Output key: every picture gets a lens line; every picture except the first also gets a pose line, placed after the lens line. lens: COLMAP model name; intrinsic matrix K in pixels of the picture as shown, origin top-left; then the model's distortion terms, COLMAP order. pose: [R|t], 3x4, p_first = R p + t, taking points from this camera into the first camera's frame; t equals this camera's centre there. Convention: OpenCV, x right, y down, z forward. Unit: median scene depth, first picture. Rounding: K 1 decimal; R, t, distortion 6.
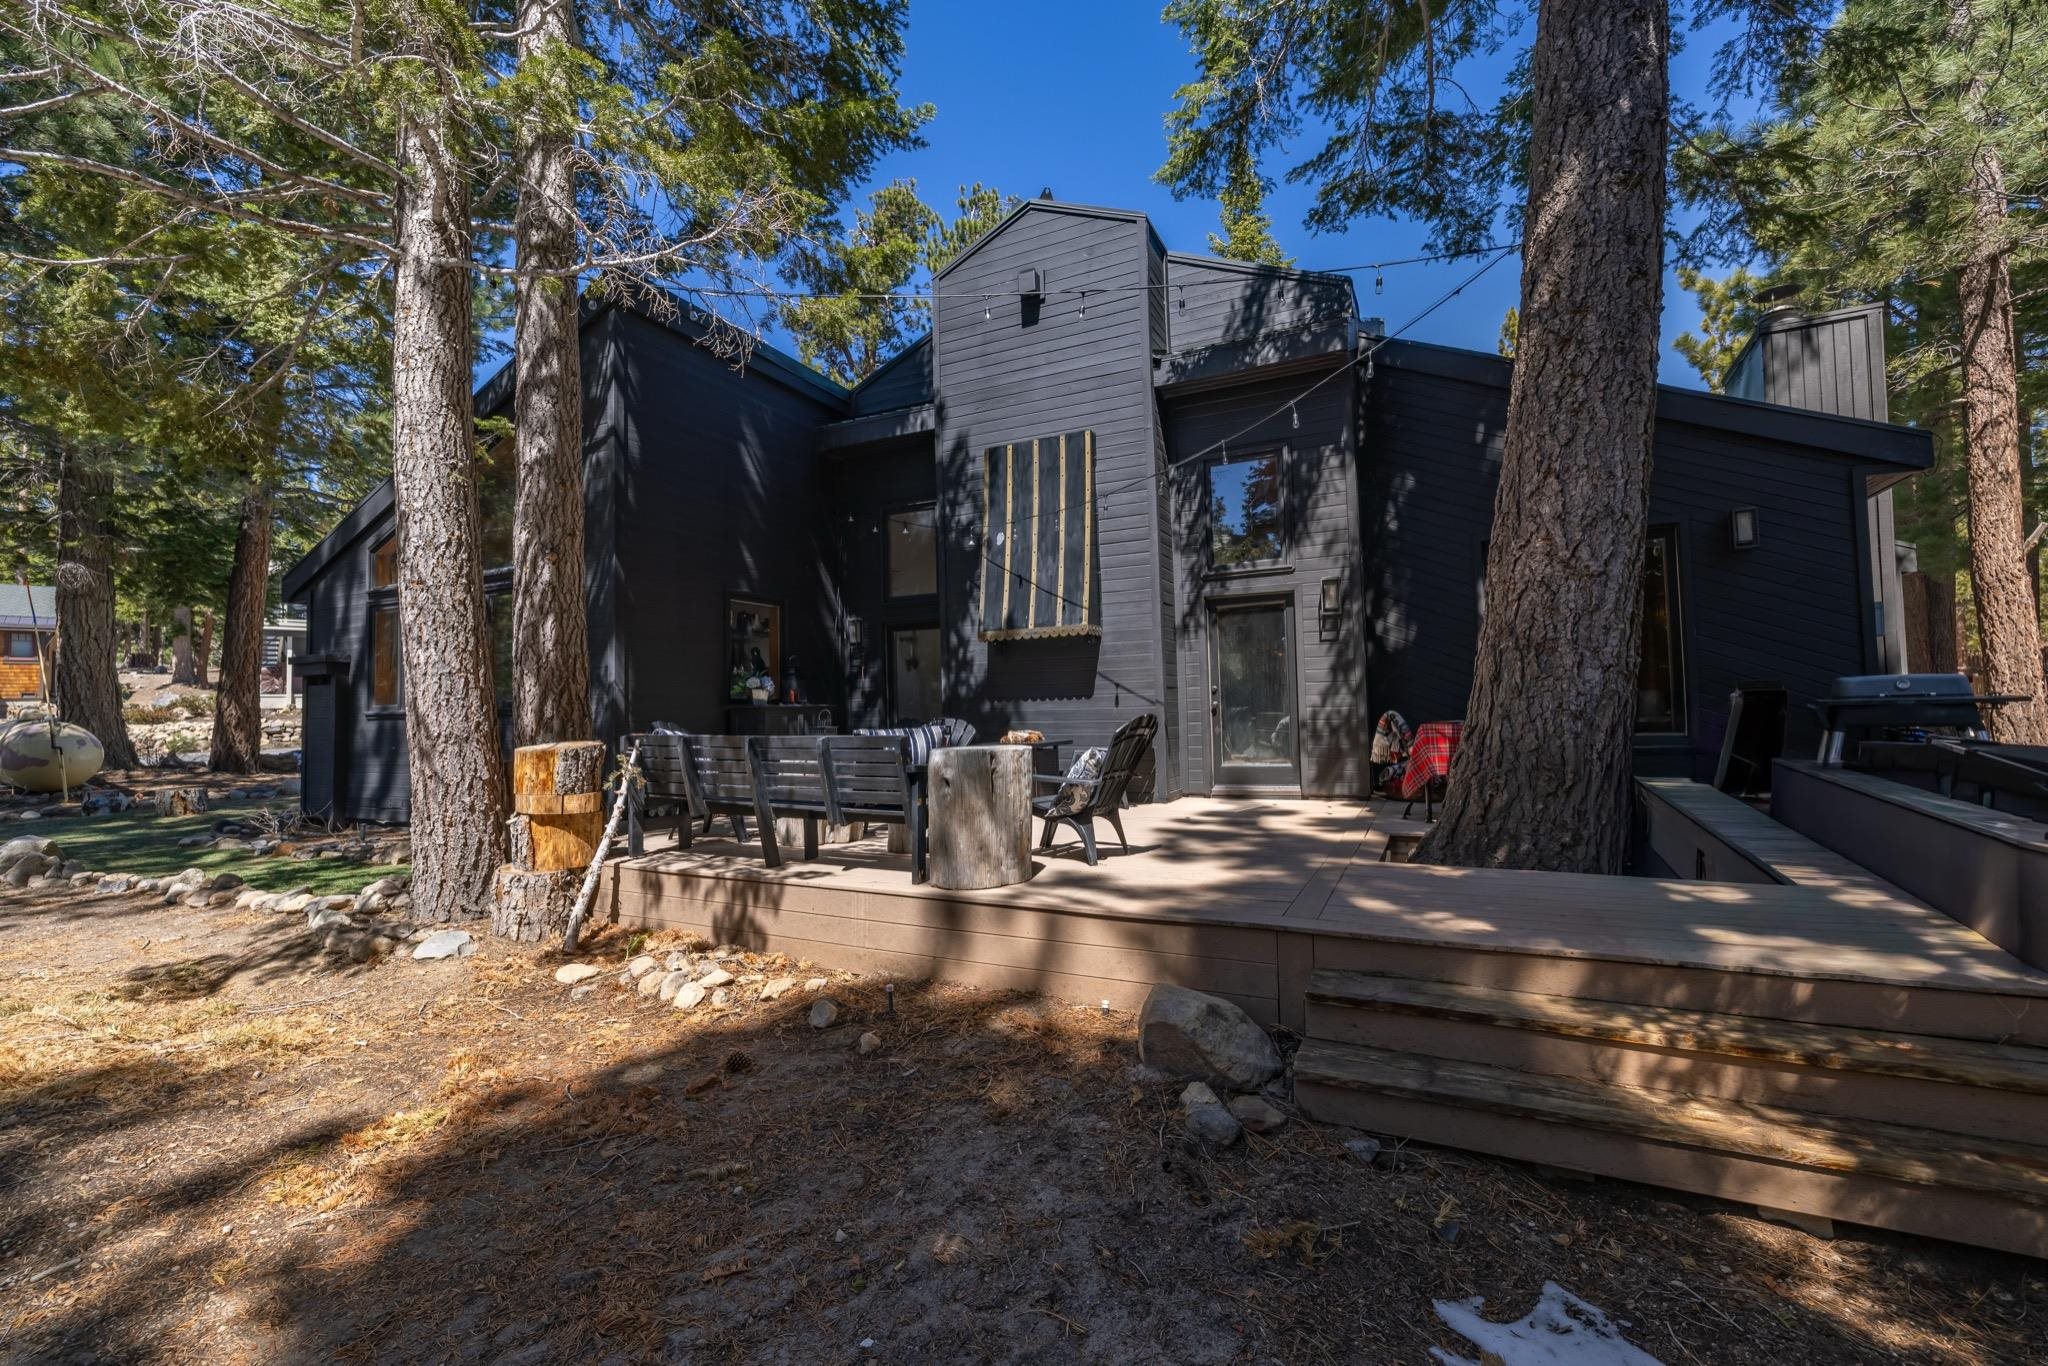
lens RADIAL K [[848.6, 0, 1024.0], [0, 848.6, 683.0], [0, 0, 1]] dist [-0.000217, -0.000062]
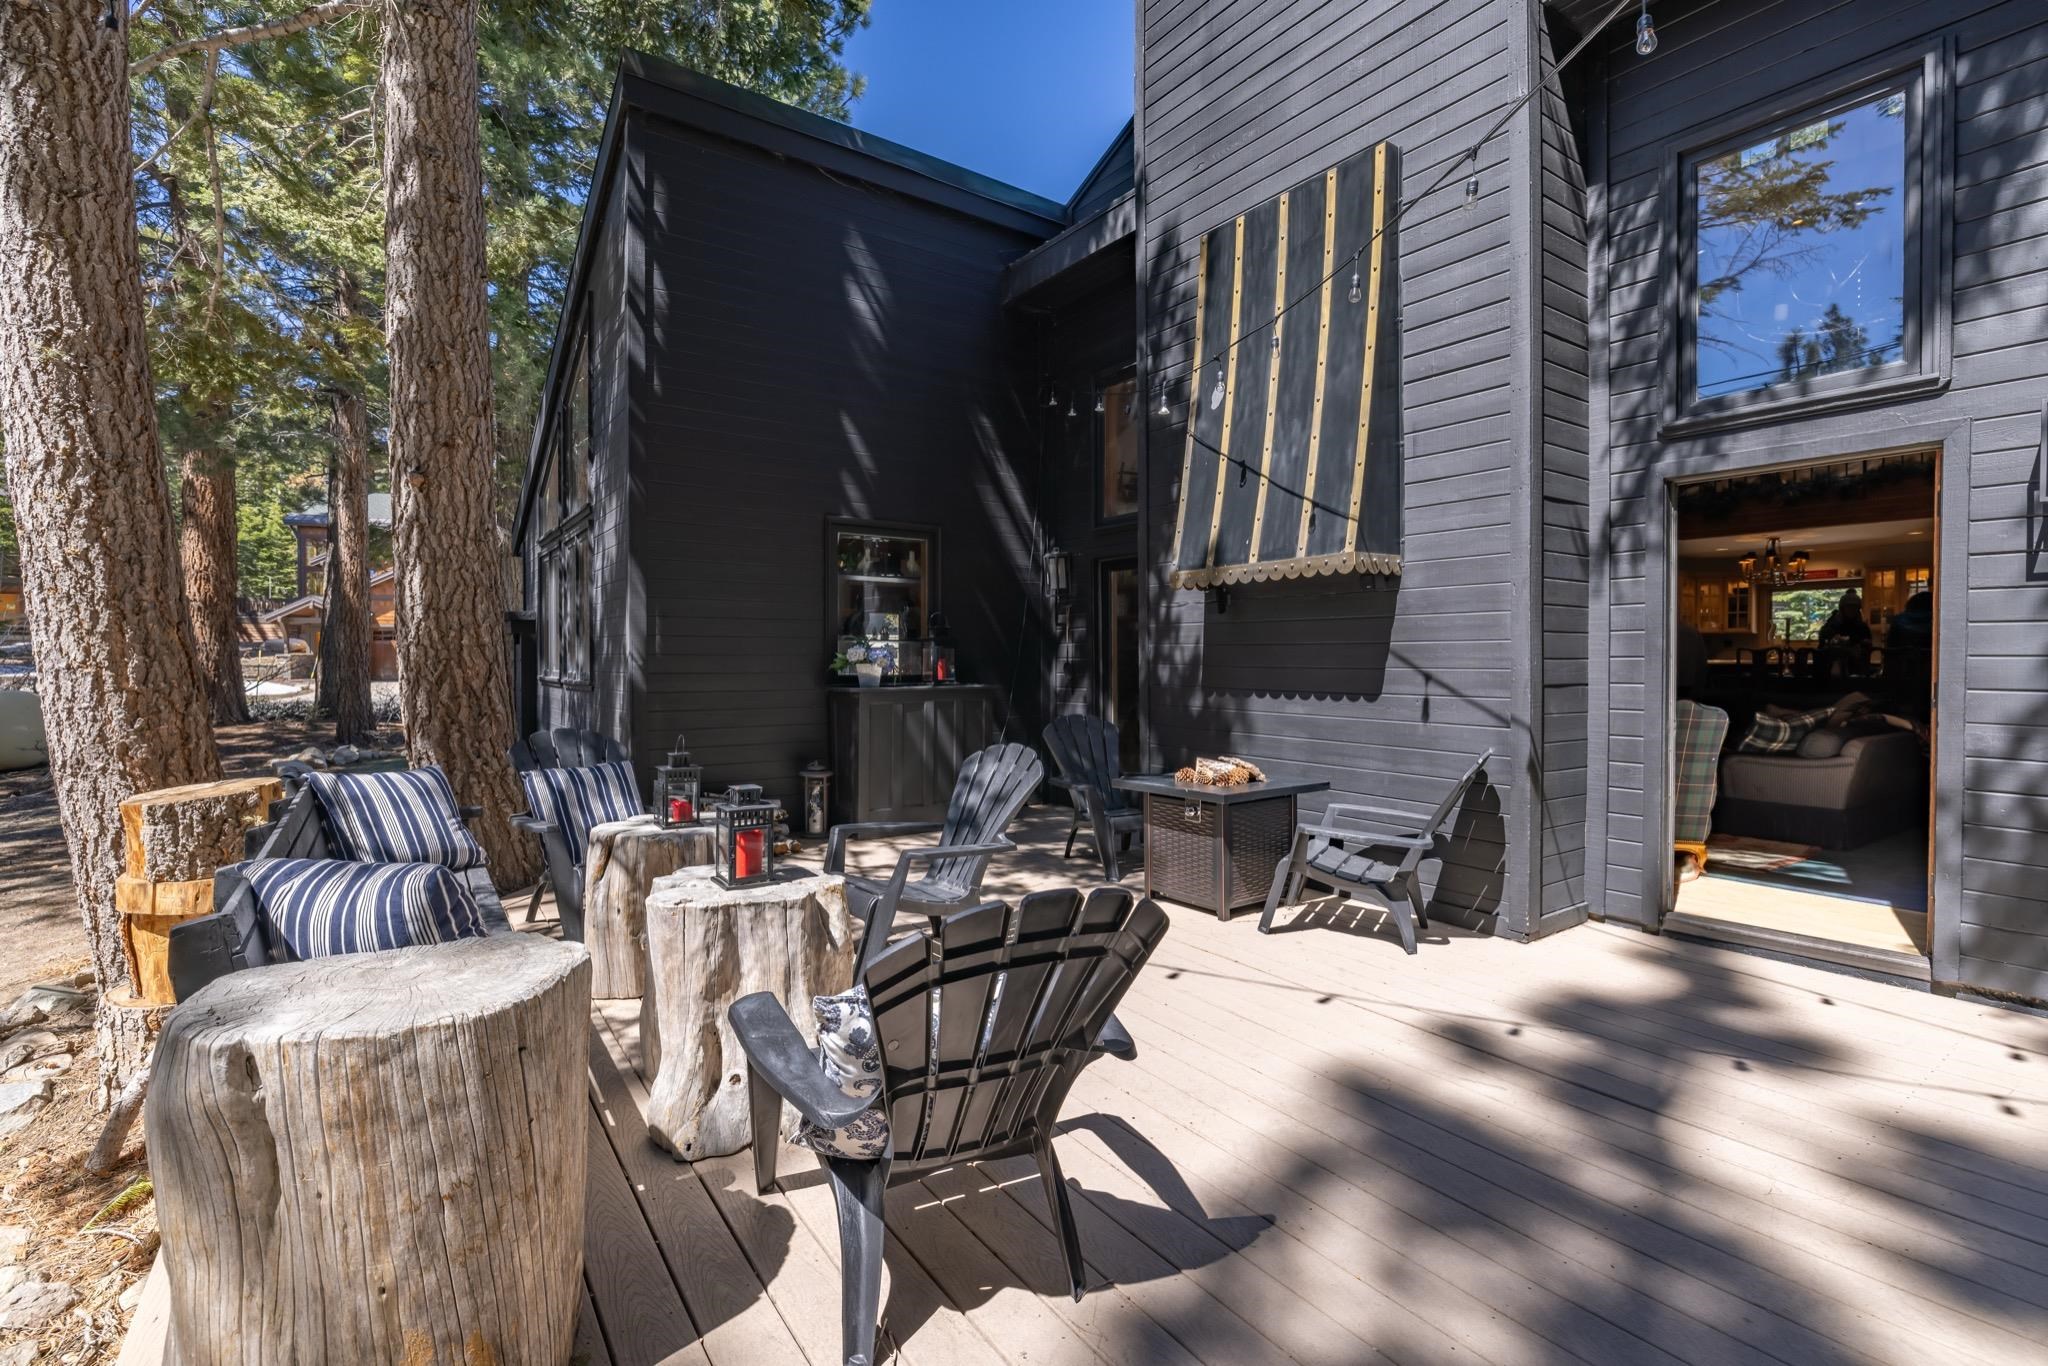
lens RADIAL K [[902.4, 0, 1019.3], [0, 902.4, 690.5], [0, 0, 1]] dist [-0.020016, -0.000022]
pose [[0.873423, 0.040530, -0.485273, 0.152641], [-0.004059, 0.997102, 0.075971, -0.027488], [0.486946, -0.064385, 0.871056, 0.438705]]
